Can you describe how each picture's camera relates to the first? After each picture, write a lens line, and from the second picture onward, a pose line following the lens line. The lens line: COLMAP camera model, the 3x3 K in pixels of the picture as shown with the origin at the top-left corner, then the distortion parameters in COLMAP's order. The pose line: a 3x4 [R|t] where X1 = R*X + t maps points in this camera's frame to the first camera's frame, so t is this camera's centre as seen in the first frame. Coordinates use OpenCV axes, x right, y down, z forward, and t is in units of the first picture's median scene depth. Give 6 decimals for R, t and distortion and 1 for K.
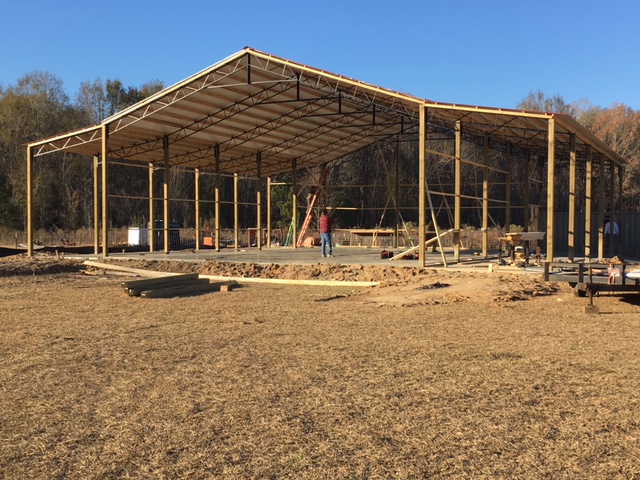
lens RADIAL K [[768.9, 0, 322.1], [0, 768.9, 238.3], [0, 0, 1]] dist [0.026083, 0.000000]
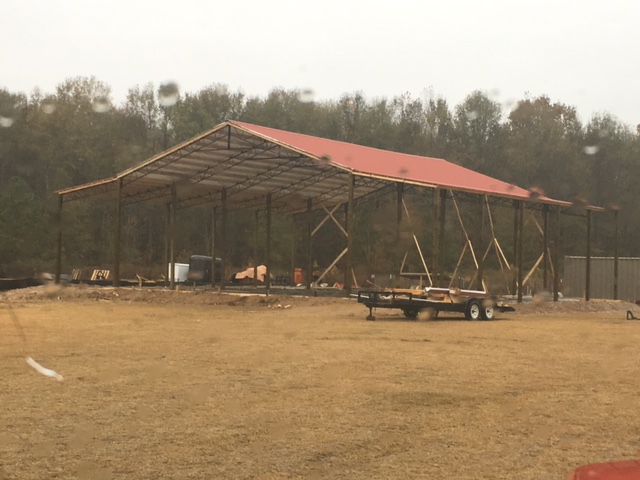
lens RADIAL K [[1148.2, 0, 319.8], [0, 1148.2, 239.1], [0, 0, 1]] dist [0.096021, 0.000000]
pose [[0.988585, 0.020711, -0.149231, 0.205017], [-0.026549, 0.998954, -0.037231, 0.005449], [0.148304, 0.040768, 0.988101, -0.499477]]
